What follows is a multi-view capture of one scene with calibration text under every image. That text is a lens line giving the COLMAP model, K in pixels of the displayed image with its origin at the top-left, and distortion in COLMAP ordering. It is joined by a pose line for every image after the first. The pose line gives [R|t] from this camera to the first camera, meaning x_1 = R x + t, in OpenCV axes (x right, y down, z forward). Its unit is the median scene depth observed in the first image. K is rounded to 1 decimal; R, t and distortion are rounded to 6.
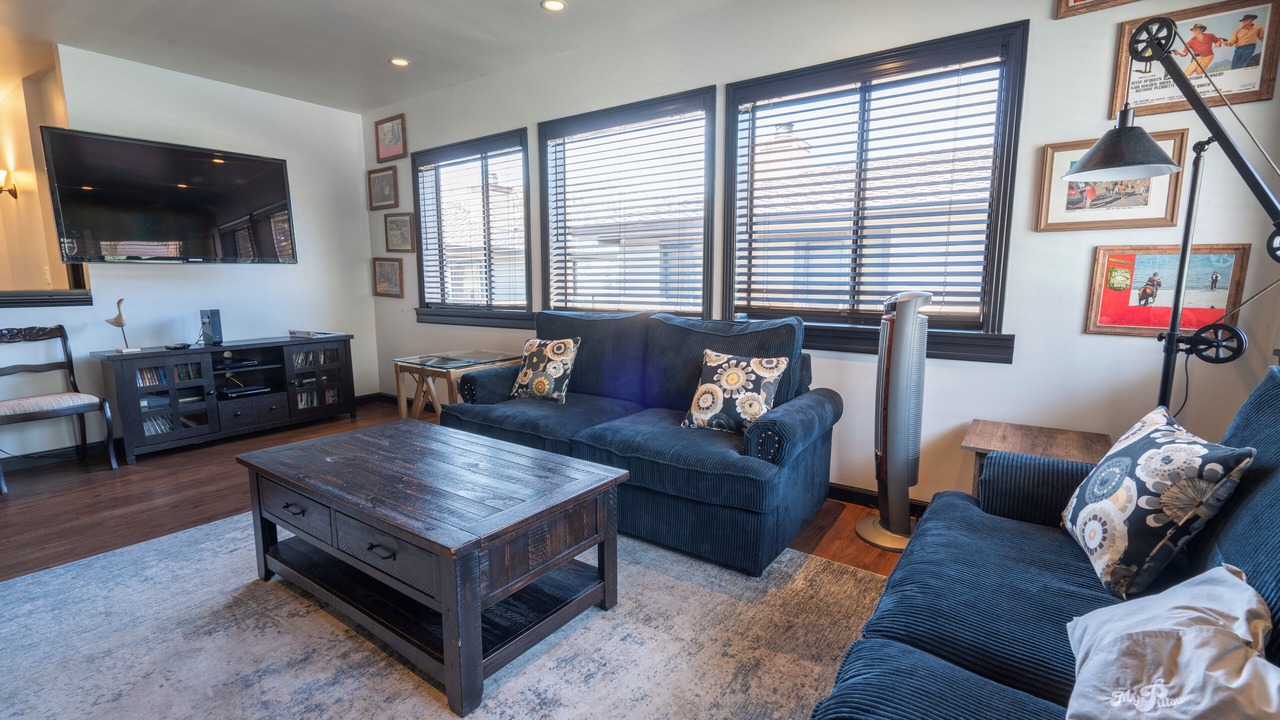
lens RADIAL K [[574.6, 0, 640.0], [0, 574.6, 360.0], [0, 0, 1]] dist [-0.000397, -0.000076]
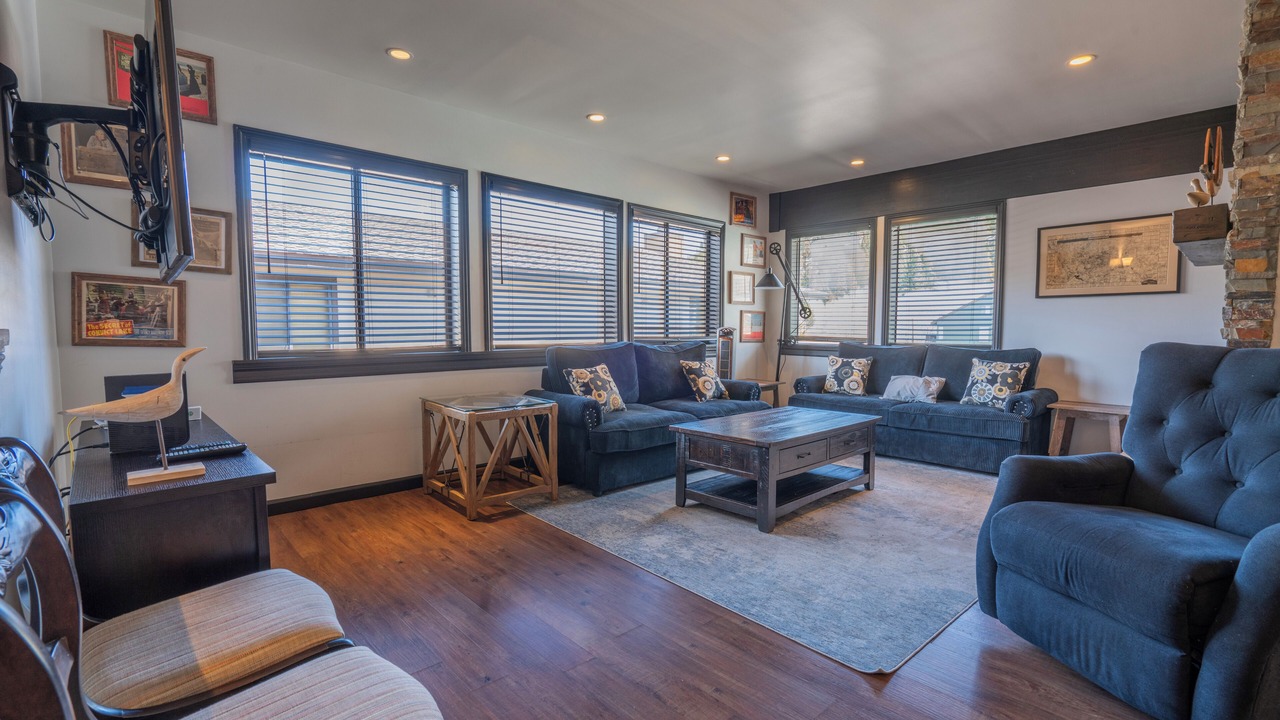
lens RADIAL K [[574.6, 0, 640.0], [0, 574.6, 360.0], [0, 0, 1]] dist [-0.000397, -0.000076]
pose [[0.195803, -0.052282, 0.979249, -1.176772], [0.138275, 0.990073, 0.025211, -0.059384], [-0.970846, 0.130469, 0.201089, 0.560877]]
